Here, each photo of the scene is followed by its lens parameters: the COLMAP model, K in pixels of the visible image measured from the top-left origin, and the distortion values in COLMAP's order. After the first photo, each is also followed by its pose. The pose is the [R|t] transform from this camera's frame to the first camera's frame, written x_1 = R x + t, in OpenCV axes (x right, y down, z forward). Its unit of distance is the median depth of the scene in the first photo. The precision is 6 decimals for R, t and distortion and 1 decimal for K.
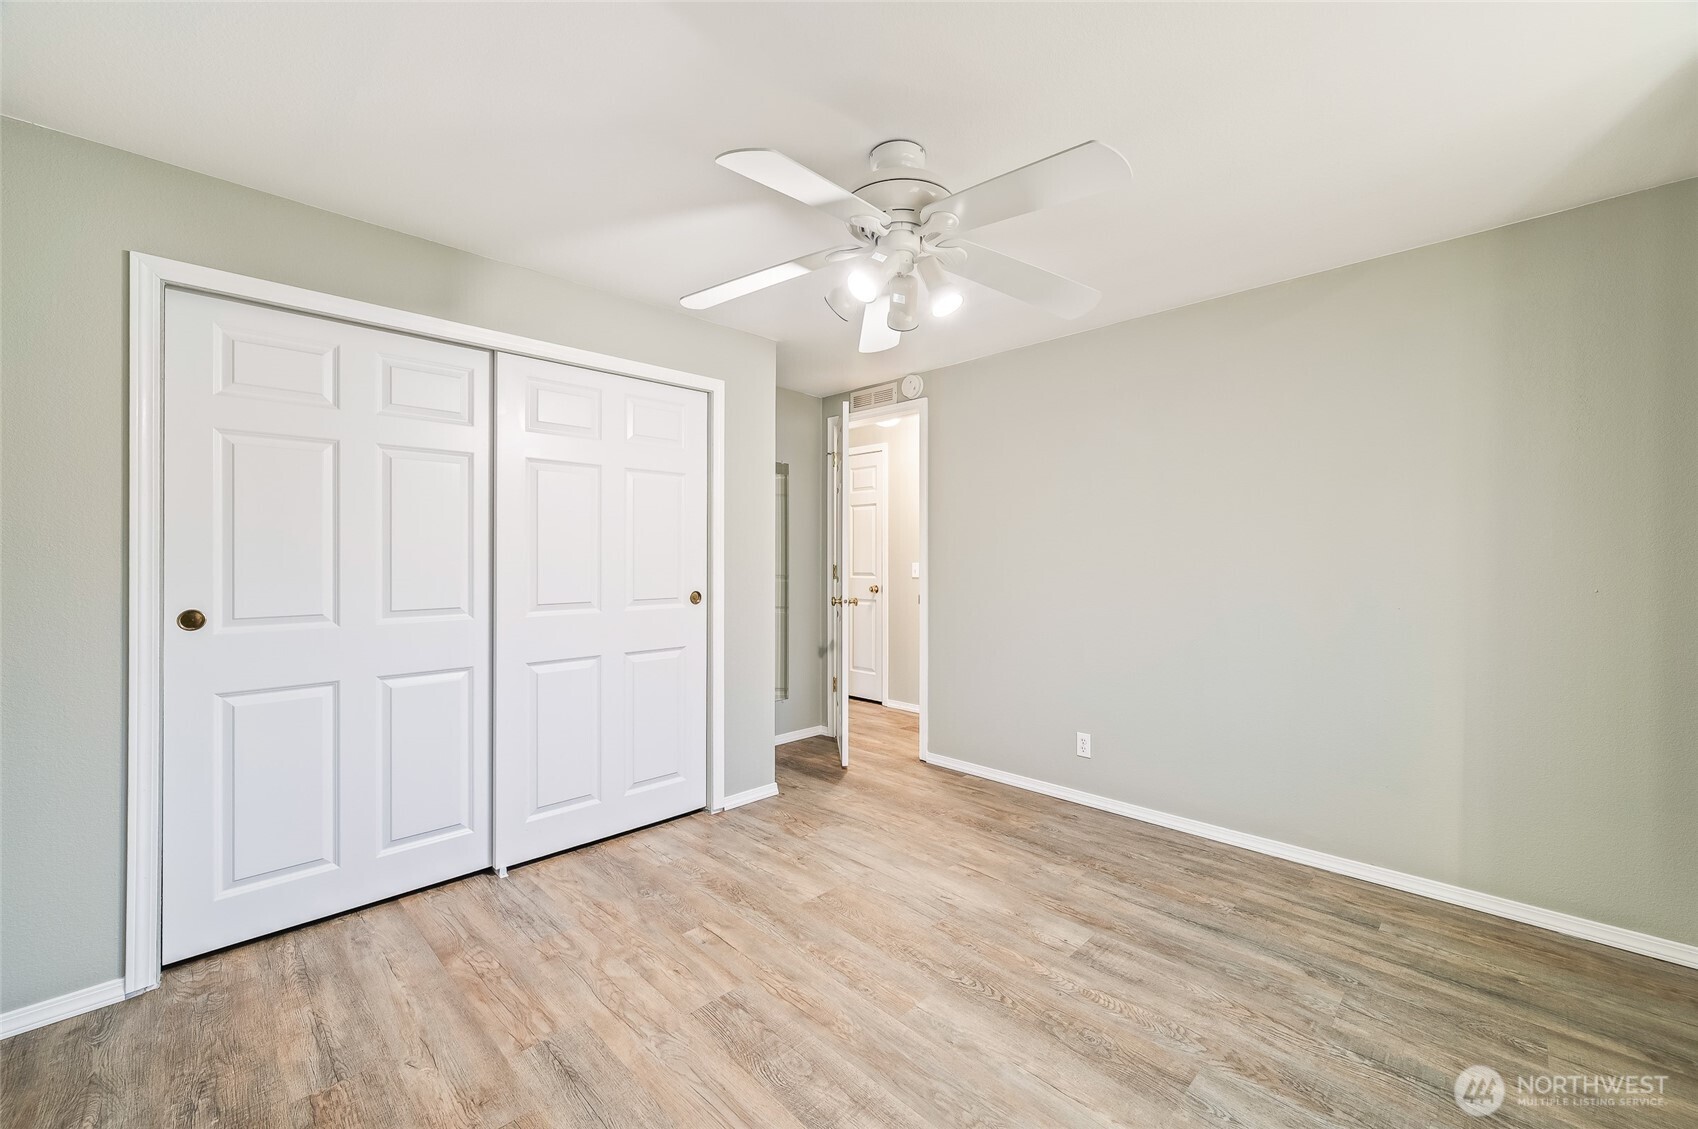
lens RADIAL K [[677.6, 0, 843.6], [0, 677.6, 562.2], [0, 0, 1]] dist [0.000527, -0.000059]
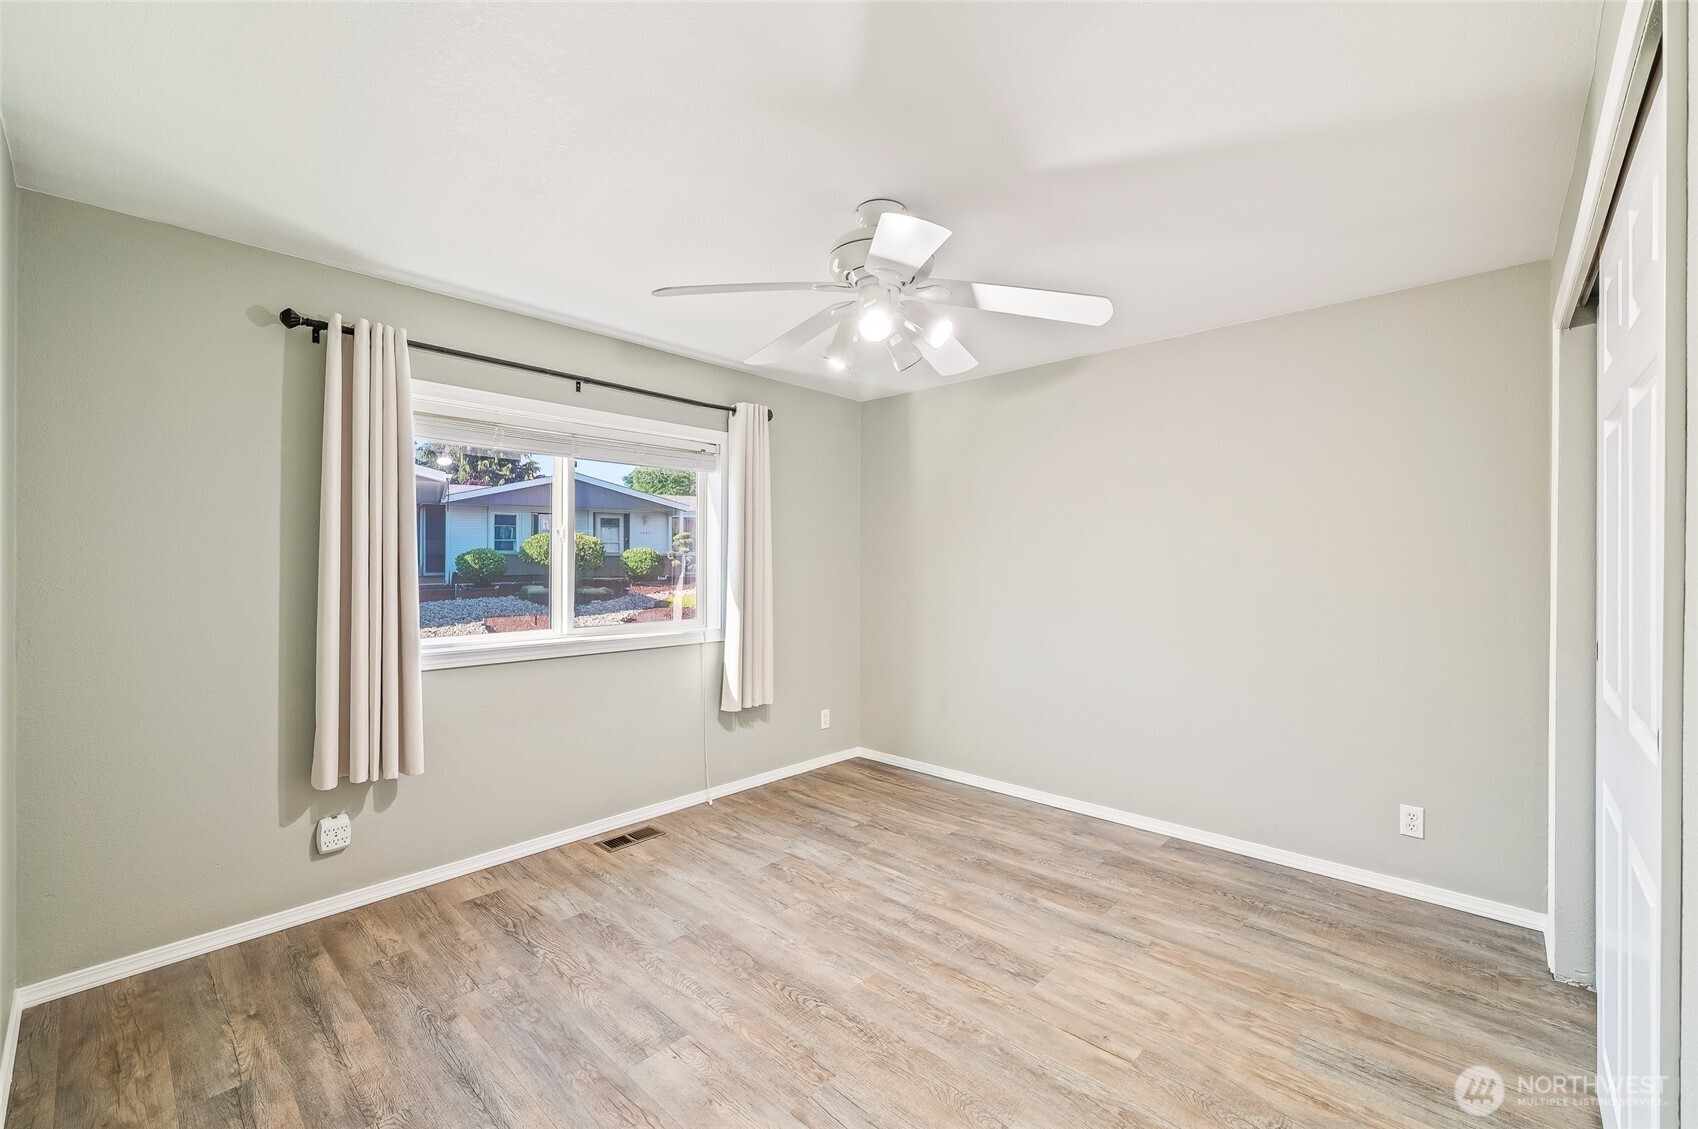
lens RADIAL K [[677.6, 0, 843.6], [0, 677.6, 562.2], [0, 0, 1]] dist [0.000527, -0.000059]
pose [[-0.999326, -0.002174, -0.036634, 0.173054], [-0.002595, 0.999931, 0.011423, -0.053159], [0.036607, 0.011511, -0.999263, 2.021338]]
